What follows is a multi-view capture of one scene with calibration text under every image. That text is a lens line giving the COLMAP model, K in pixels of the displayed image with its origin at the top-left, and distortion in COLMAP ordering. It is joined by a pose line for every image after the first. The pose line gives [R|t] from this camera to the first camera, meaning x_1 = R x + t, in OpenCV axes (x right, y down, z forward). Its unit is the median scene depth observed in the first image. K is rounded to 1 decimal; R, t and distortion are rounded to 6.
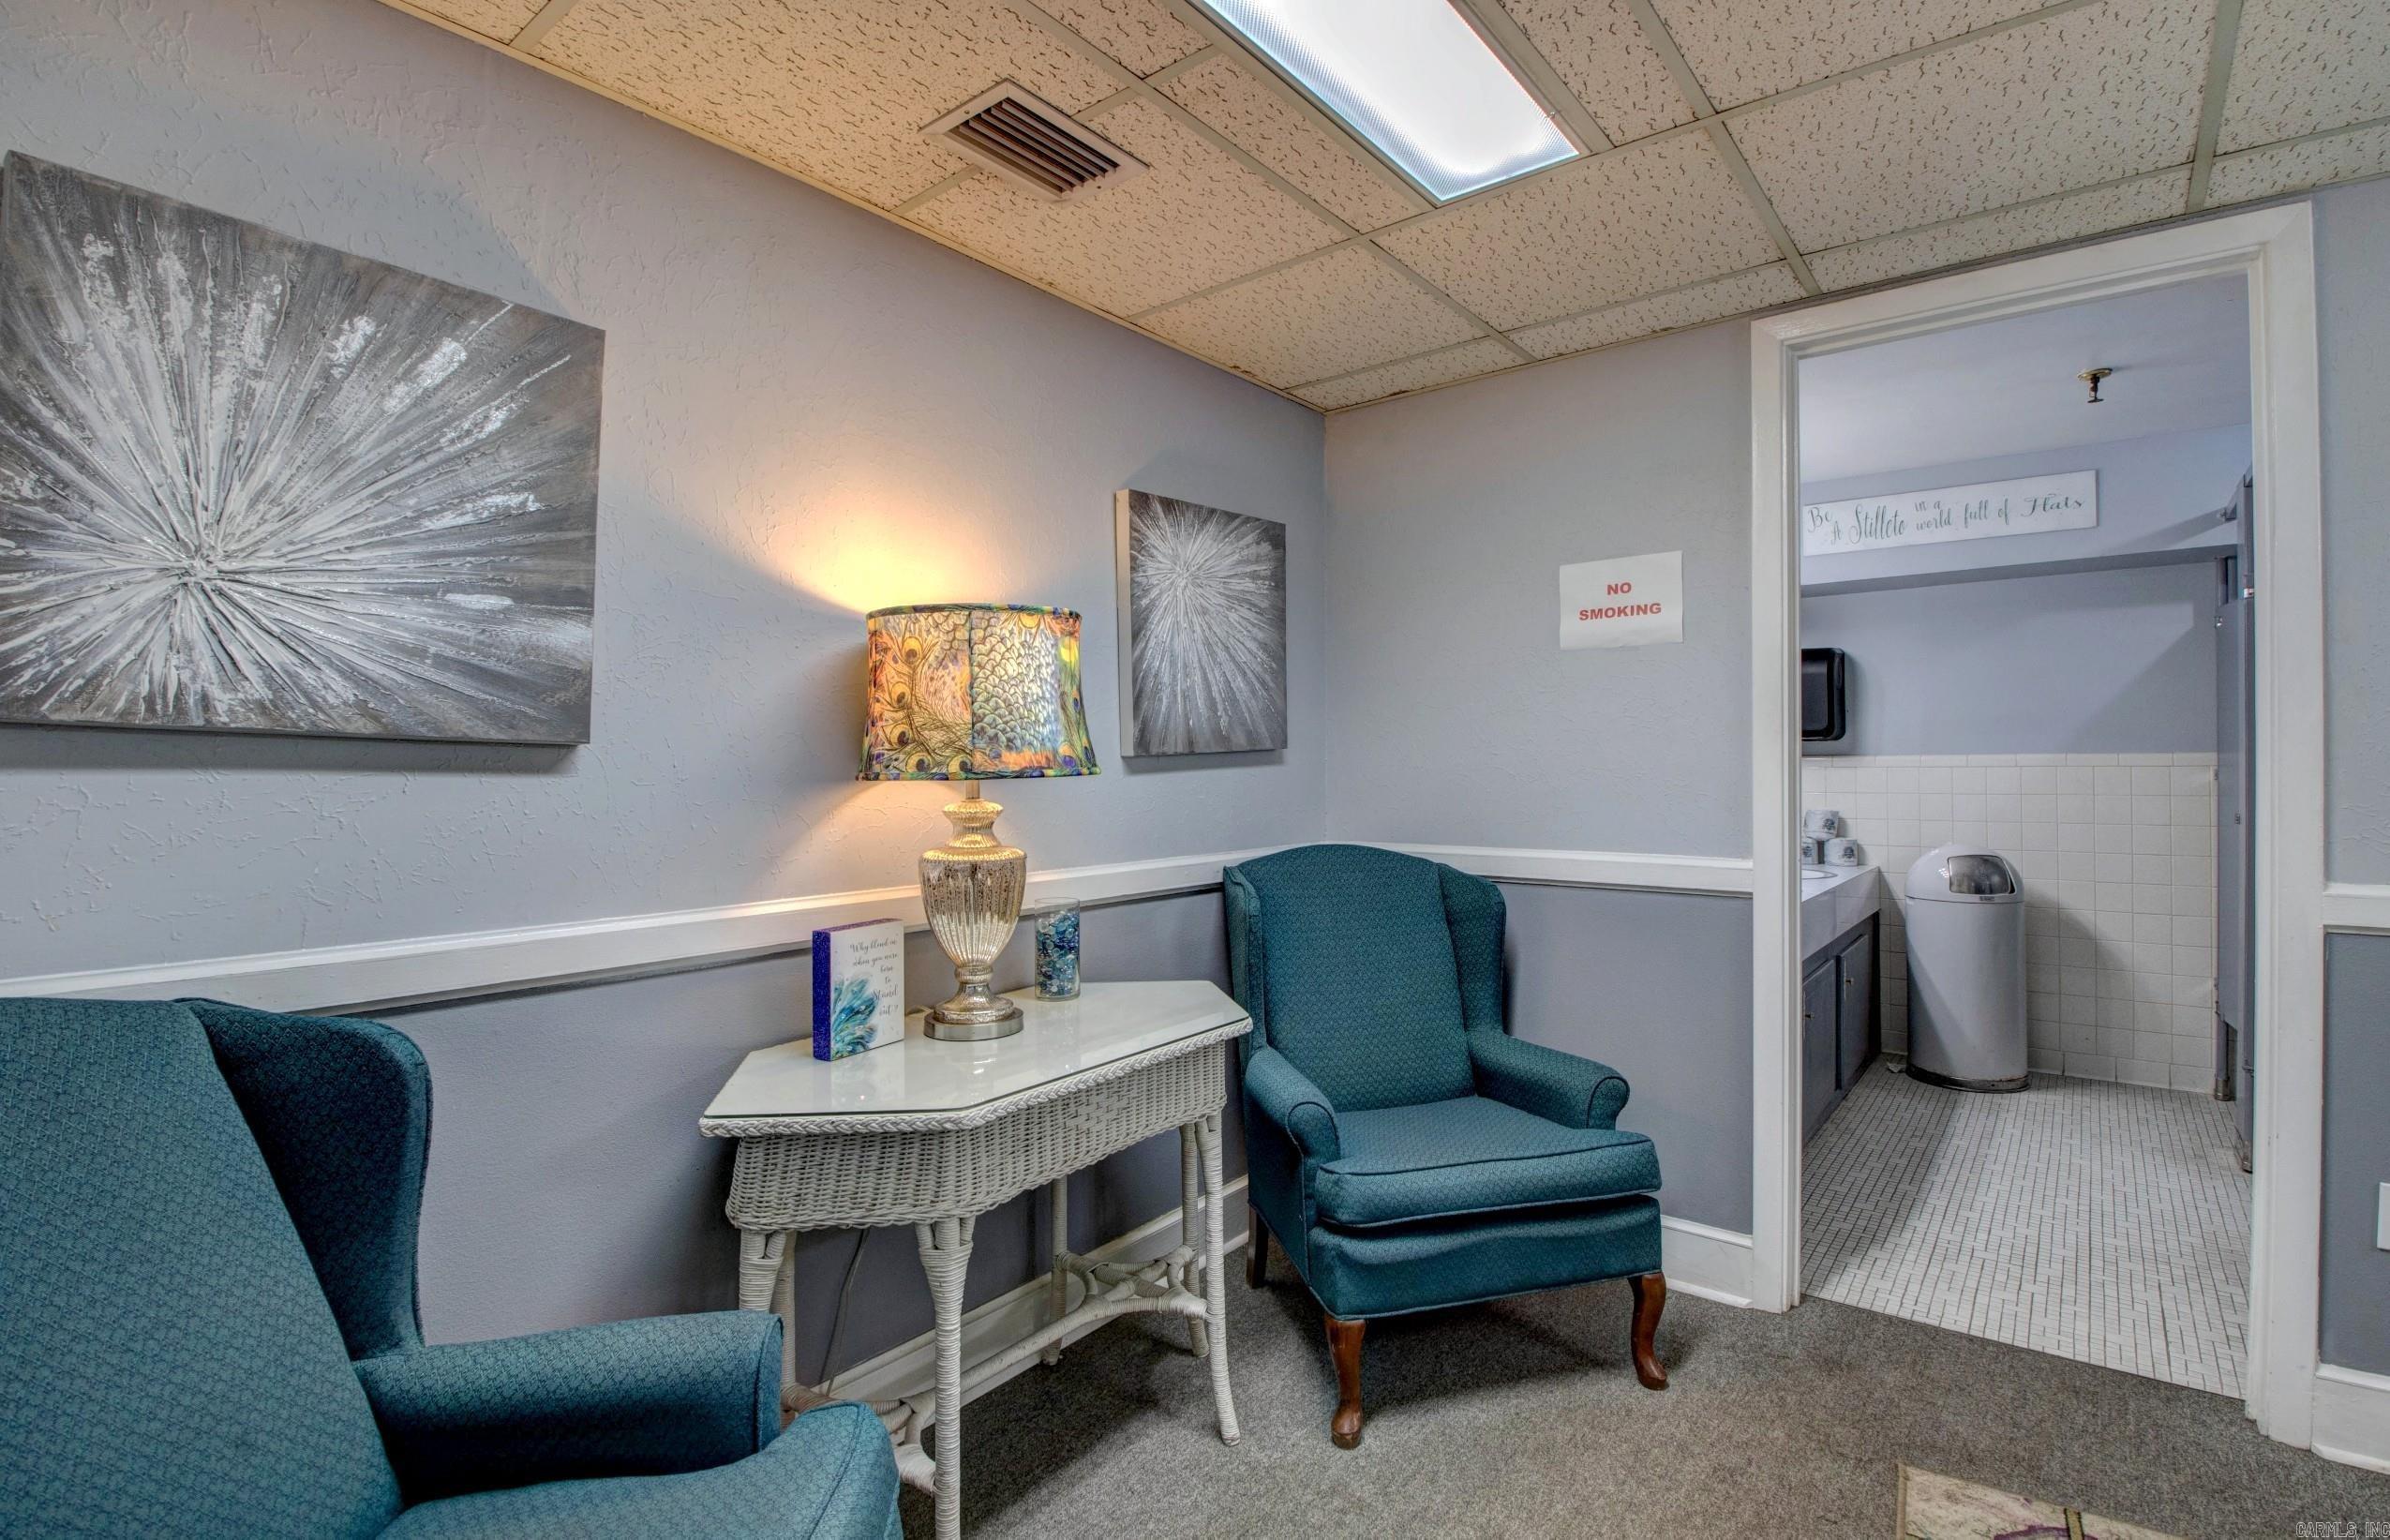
lens RADIAL K [[1122.9, 0, 1183.1], [0, 1122.9, 759.1], [0, 0, 1]] dist [-0.015078, -0.006698]
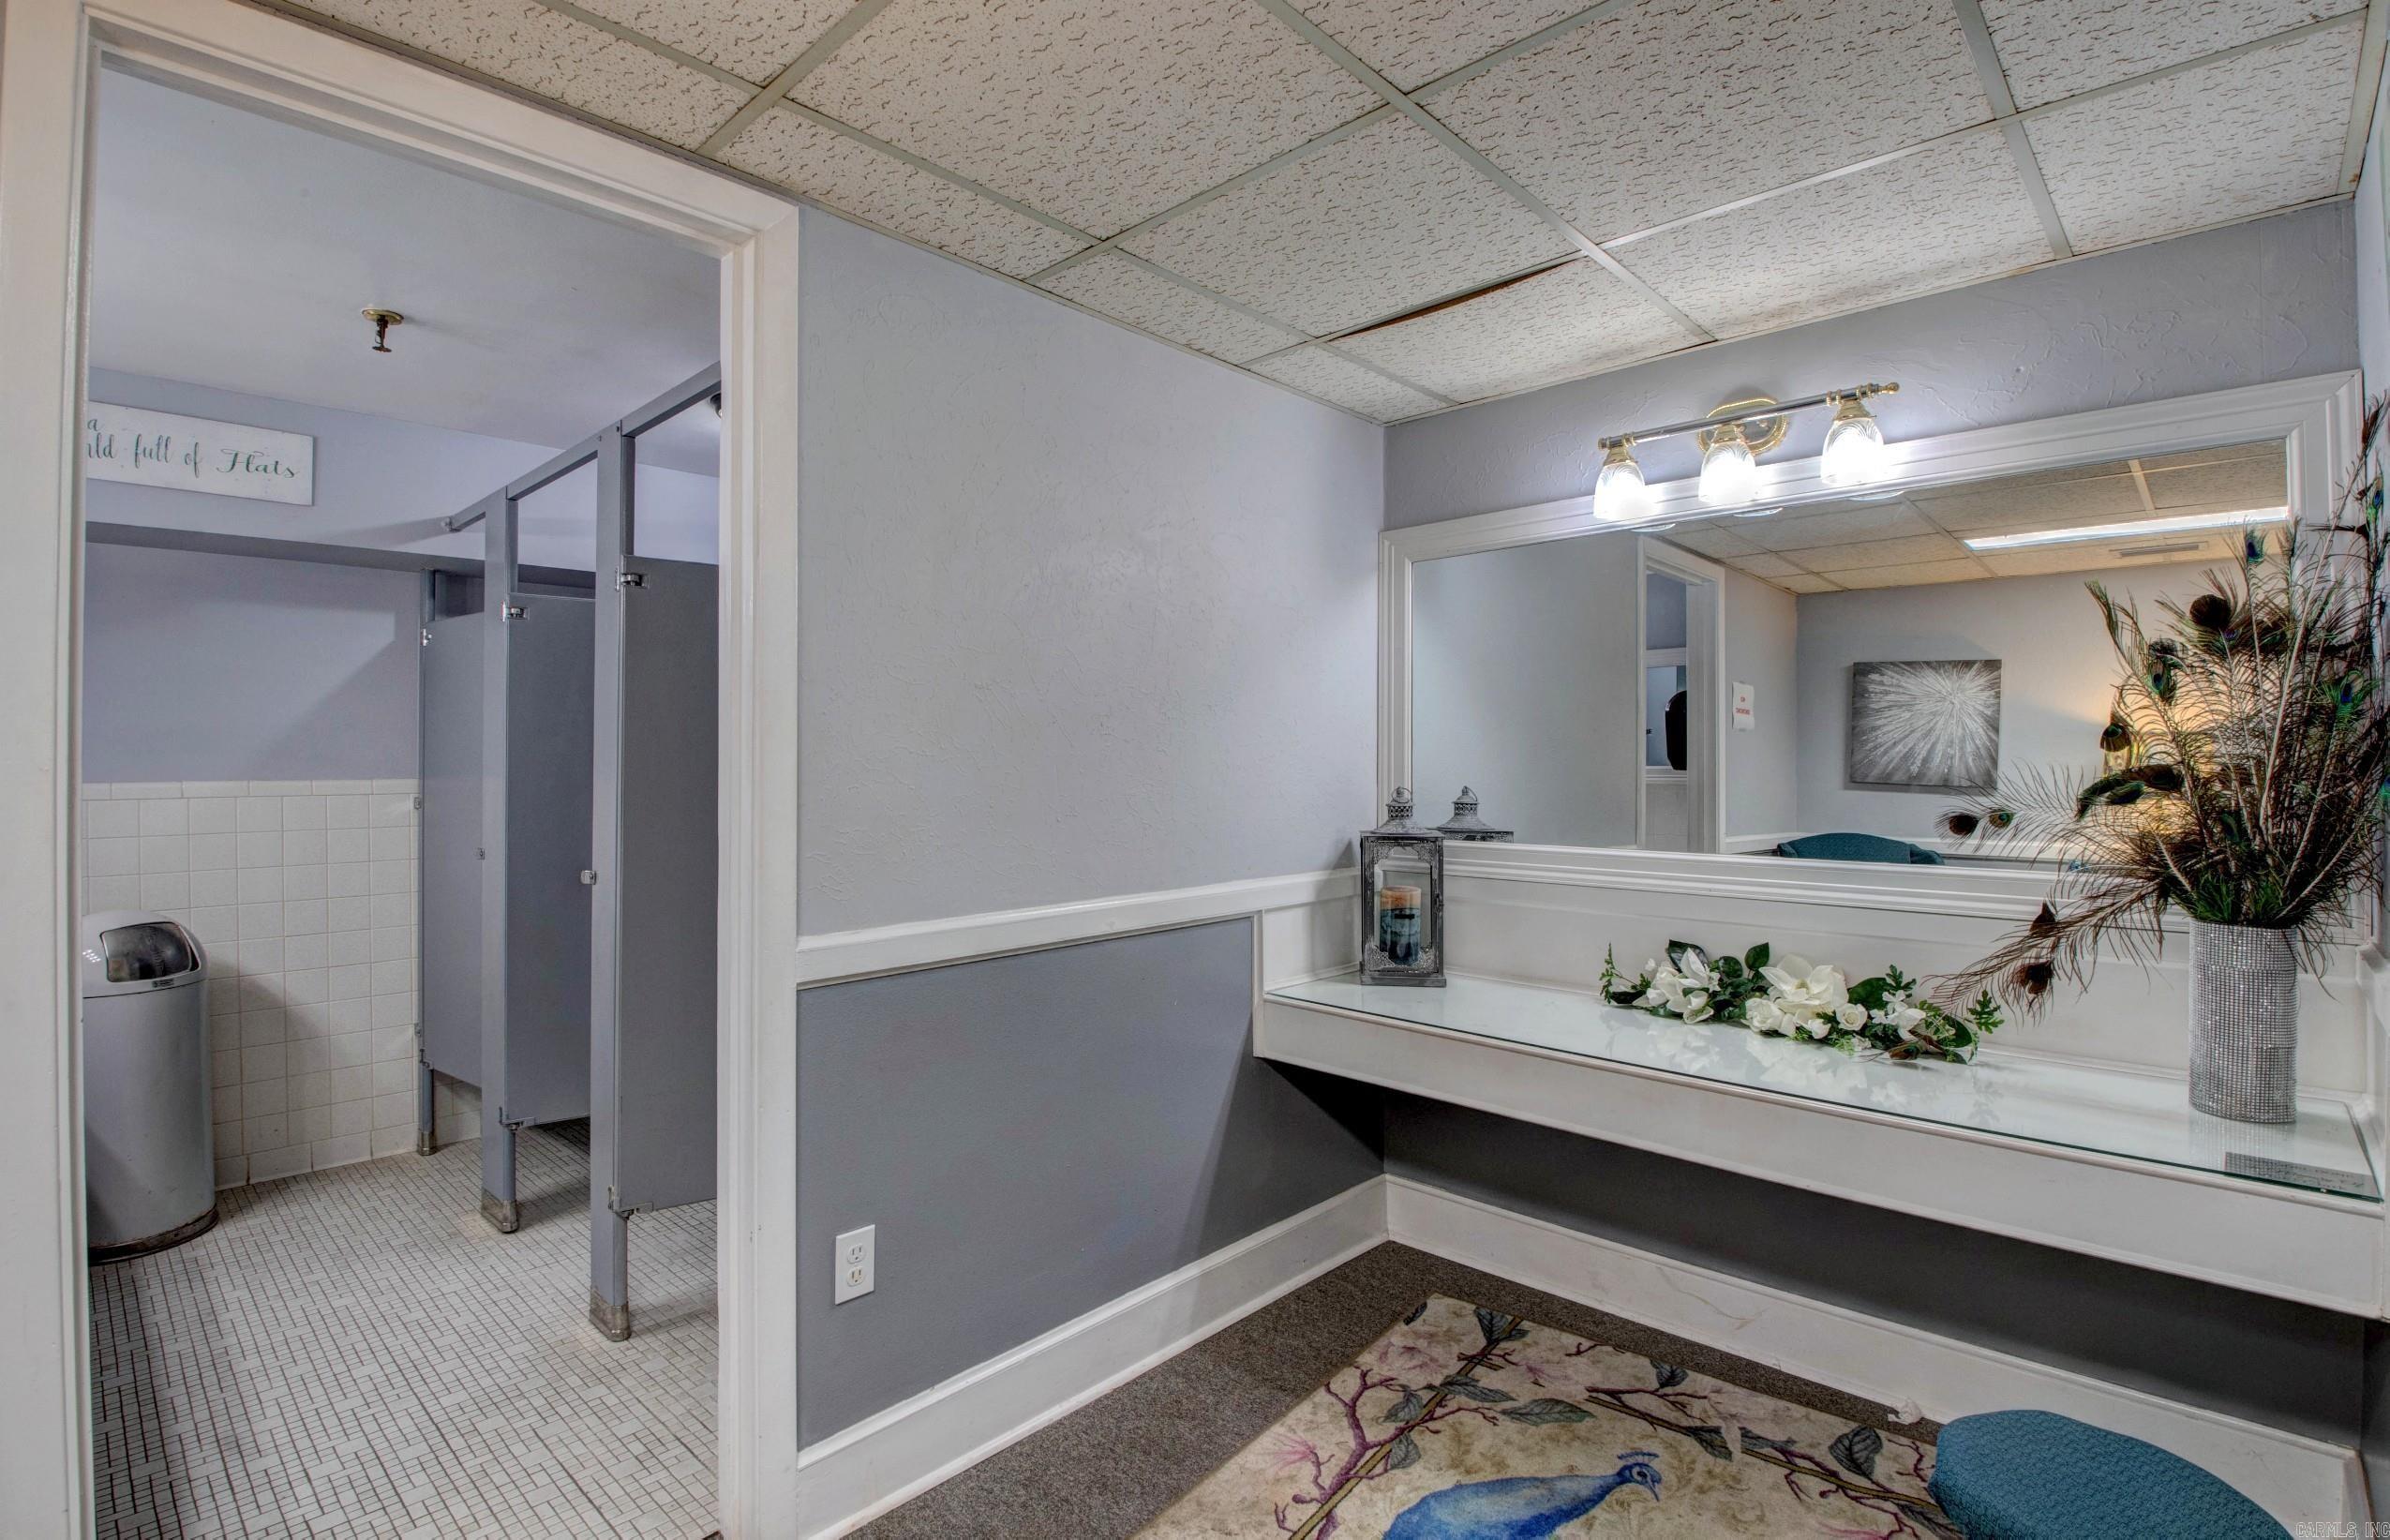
lens RADIAL K [[1122.9, 0, 1181.3], [0, 1122.9, 756.7], [0, 0, 1]] dist [-0.015078, -0.006698]
pose [[0.074694, 0.011671, 0.997138, 0.056771], [-0.001137, 0.999932, -0.011618, -0.015734], [-0.997206, -0.000265, 0.074702, 0.305590]]
